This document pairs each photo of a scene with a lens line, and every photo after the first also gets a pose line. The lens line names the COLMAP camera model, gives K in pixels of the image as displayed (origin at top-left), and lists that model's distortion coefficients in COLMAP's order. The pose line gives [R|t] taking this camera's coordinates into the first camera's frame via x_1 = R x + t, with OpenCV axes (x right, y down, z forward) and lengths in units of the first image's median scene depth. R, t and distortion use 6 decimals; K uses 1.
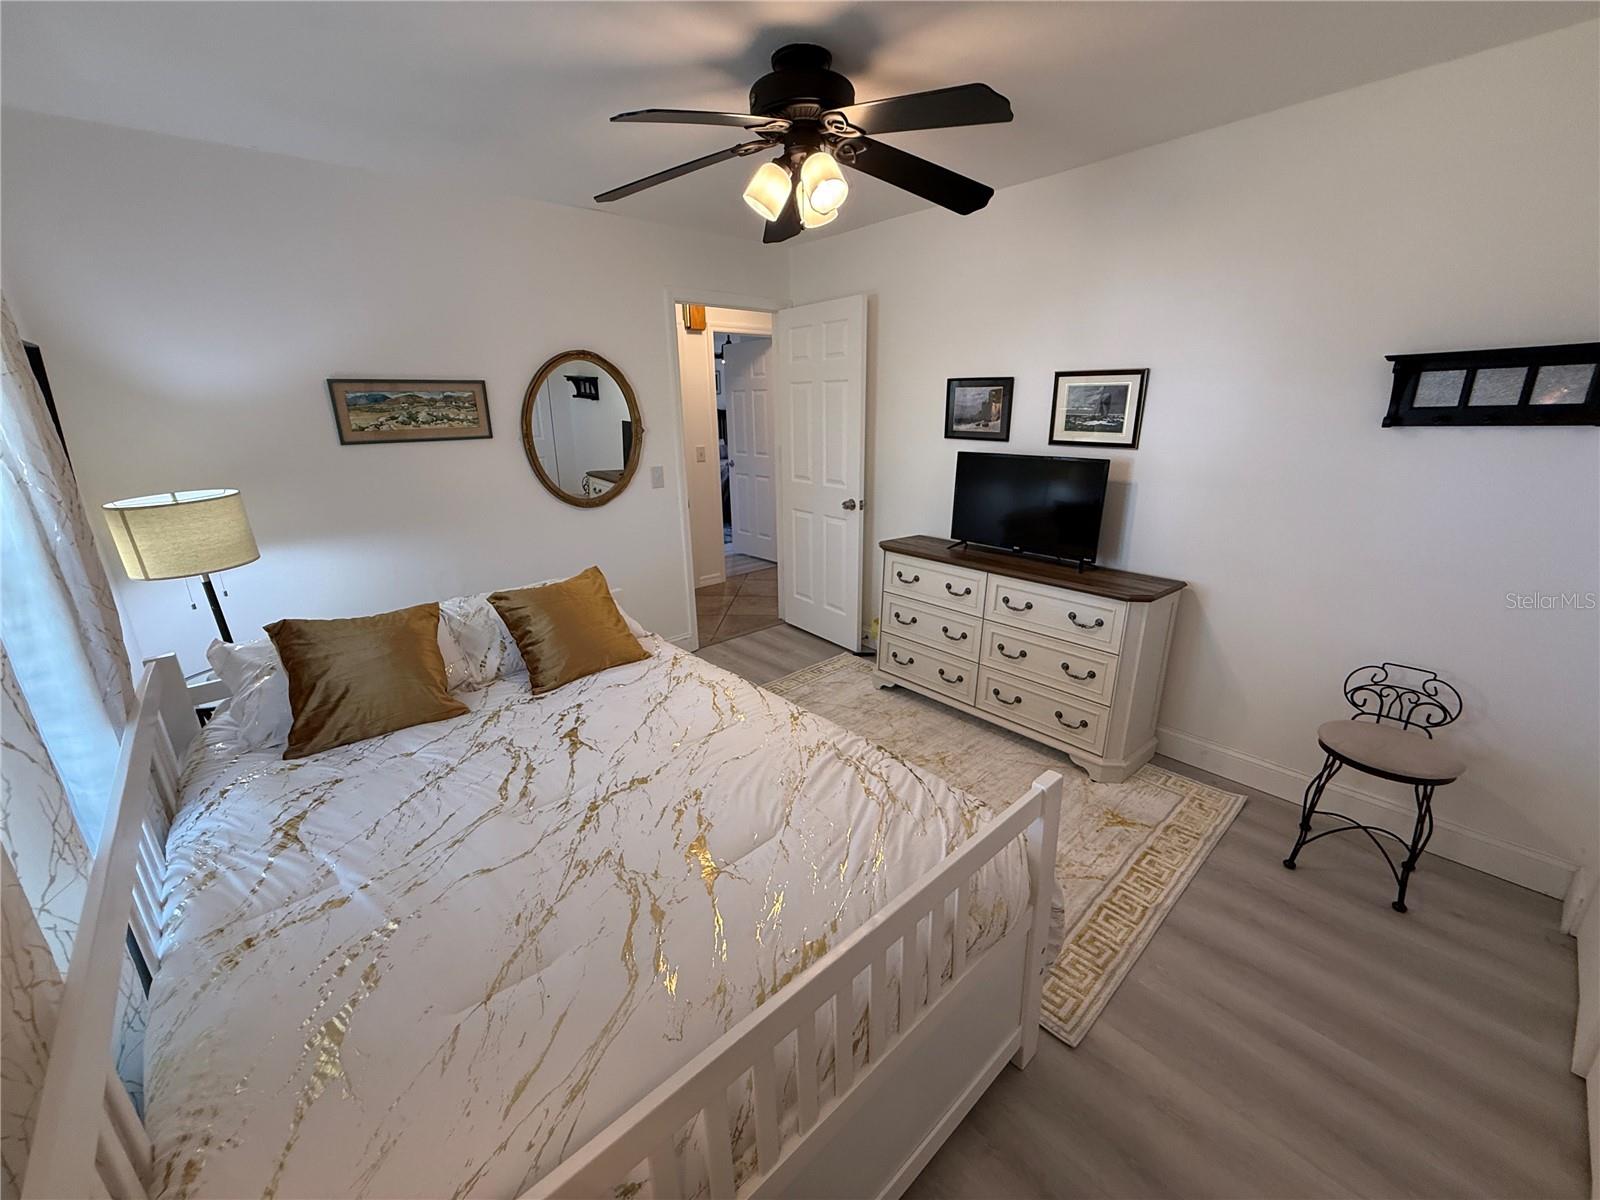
lens RADIAL K [[635.4, 0, 795.2], [0, 635.4, 604.0], [0, 0, 1]] dist [-0.000566, -0.000326]
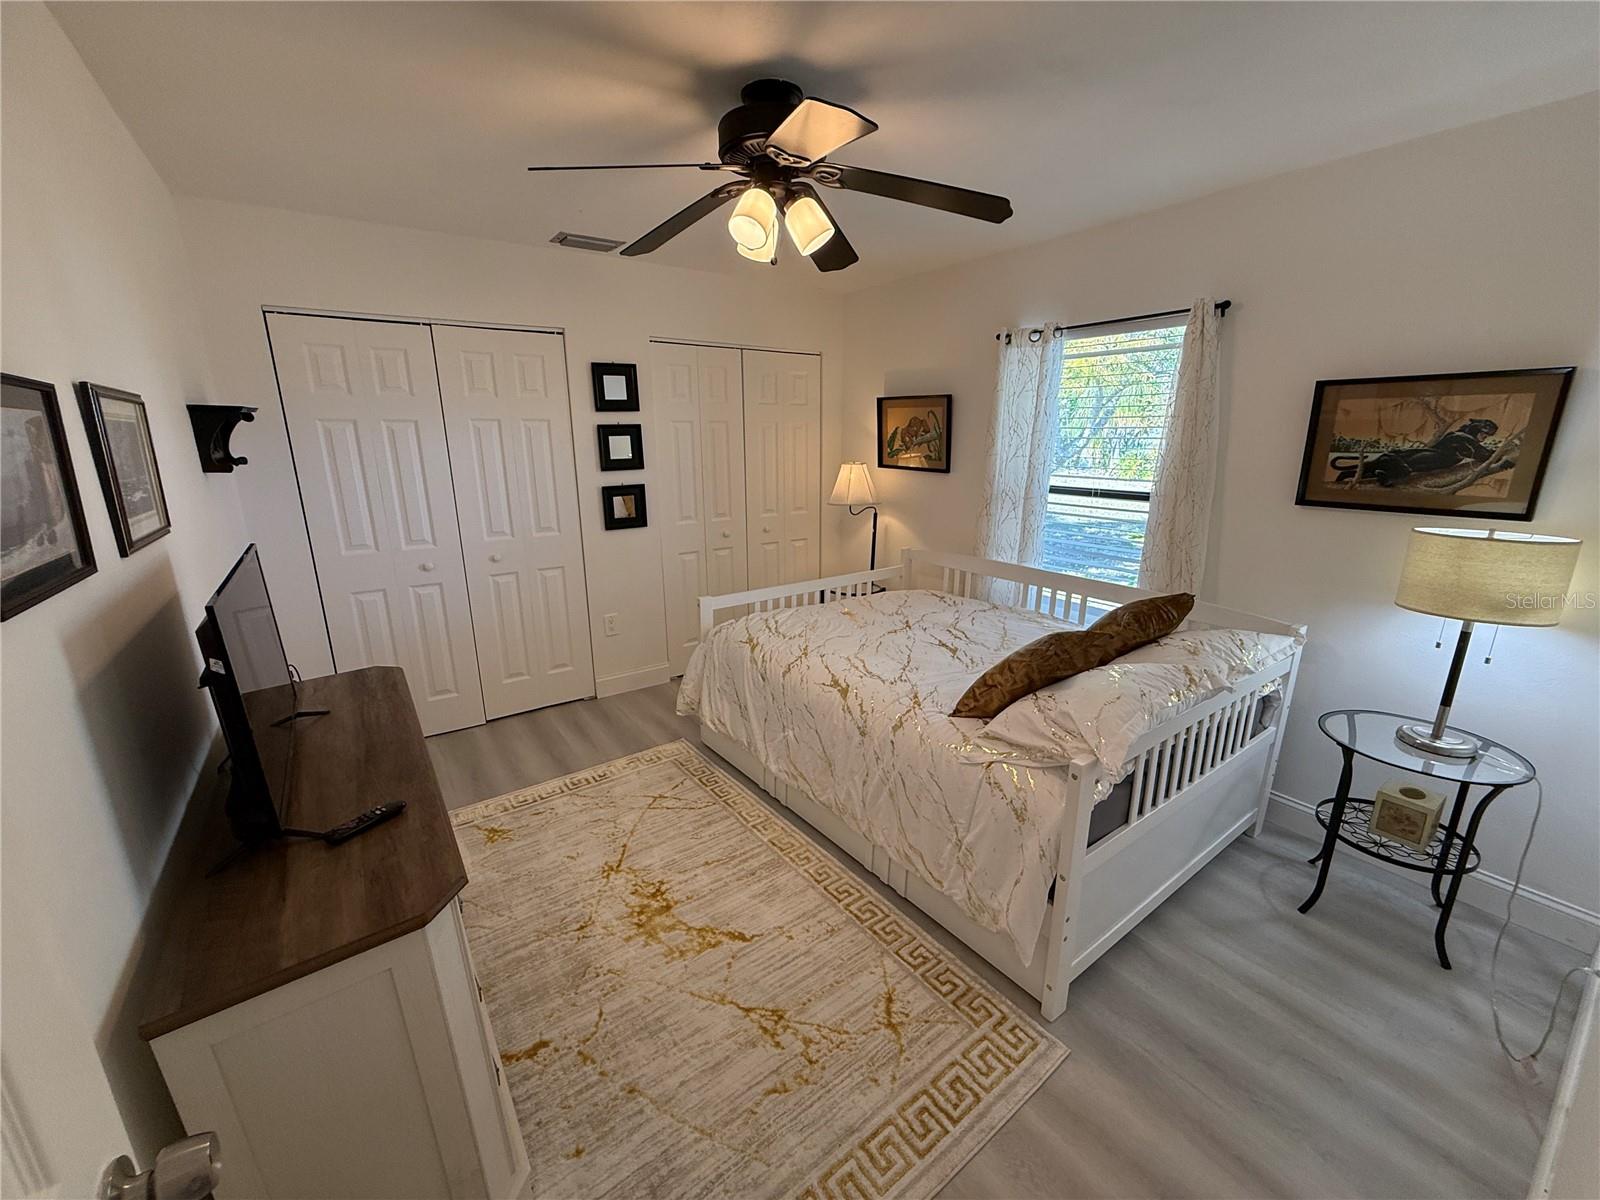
lens RADIAL K [[635.4, 0, 791.8], [0, 635.4, 597.4], [0, 0, 1]] dist [-0.000566, -0.000326]
pose [[-0.993834, -0.011458, 0.110285, -0.142581], [0.049221, 0.845678, 0.531419, -0.762619], [-0.099355, 0.533570, -0.839899, 2.355952]]
